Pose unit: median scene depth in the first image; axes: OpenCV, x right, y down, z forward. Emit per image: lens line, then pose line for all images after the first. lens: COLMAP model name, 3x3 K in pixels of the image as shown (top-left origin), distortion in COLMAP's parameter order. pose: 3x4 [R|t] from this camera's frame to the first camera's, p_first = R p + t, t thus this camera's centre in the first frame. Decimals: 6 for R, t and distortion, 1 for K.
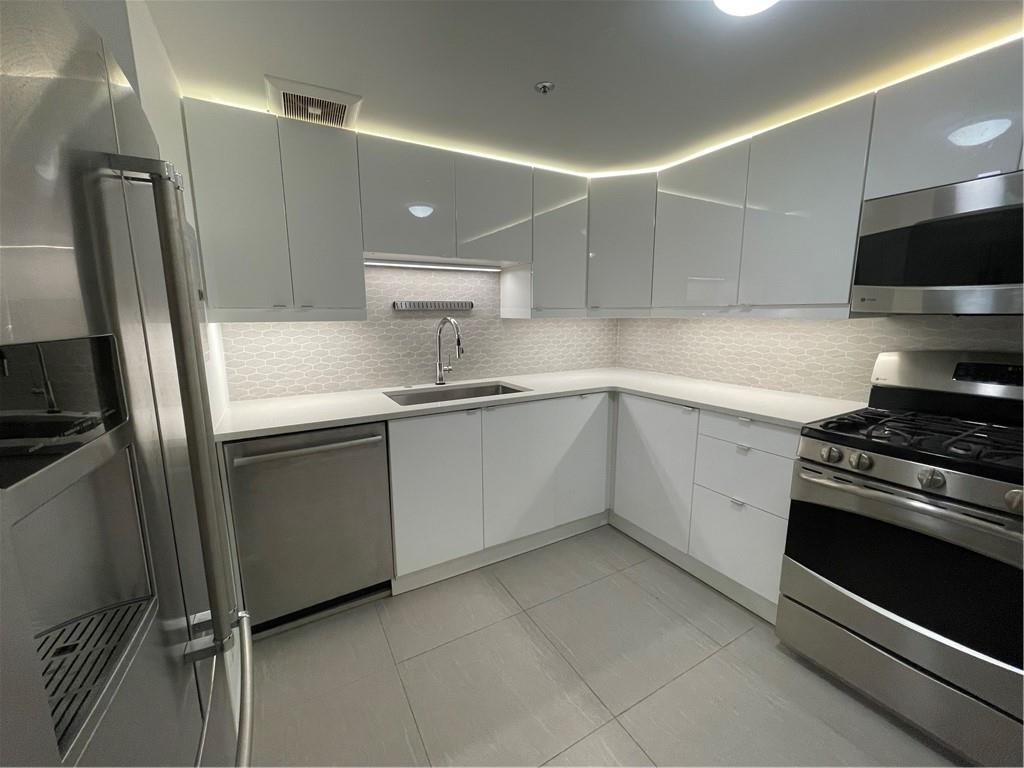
lens RADIAL K [[413.5, 0, 512.0], [0, 413.5, 384.0], [0, 0, 1]] dist [-0.001105, -0.000805]
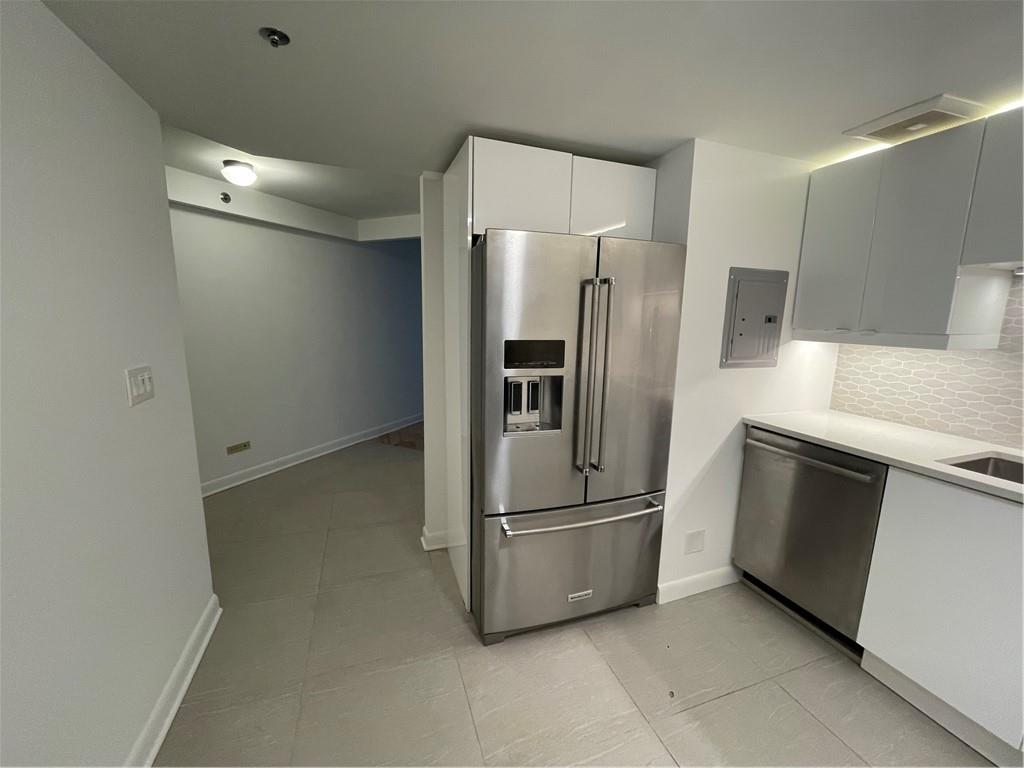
lens RADIAL K [[413.5, 0, 512.0], [0, 413.5, 384.0], [0, 0, 1]] dist [-0.001105, -0.000805]
pose [[-0.180816, 0.162449, -0.970008, 0.537103], [-0.182200, 0.963661, 0.195349, -0.082508], [0.966493, 0.212057, -0.144647, 0.278378]]
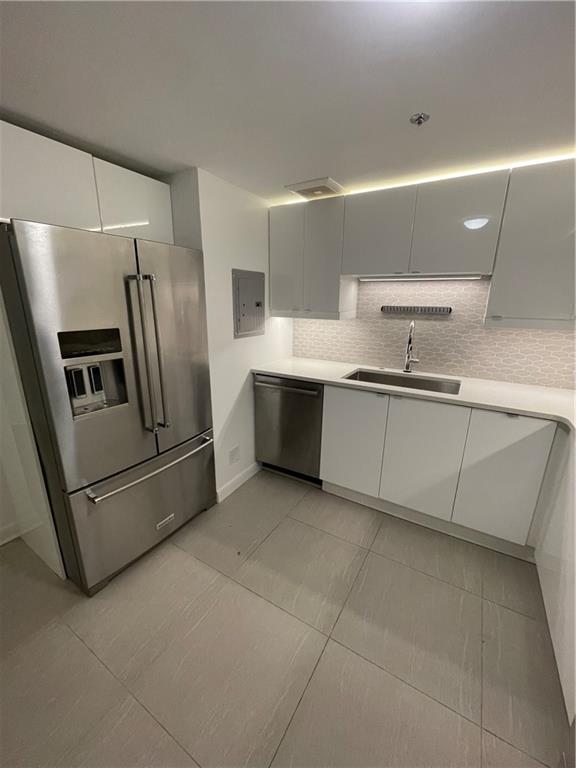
lens RADIAL K [[310.1, 0, 288.0], [0, 310.1, 384.0], [0, 0, 1]] dist [-0.001105, -0.000805]
pose [[0.484706, 0.241905, -0.840561, 0.537010], [-0.160196, 0.969292, 0.186577, -0.095826], [0.859882, 0.044219, 0.508573, 0.222824]]
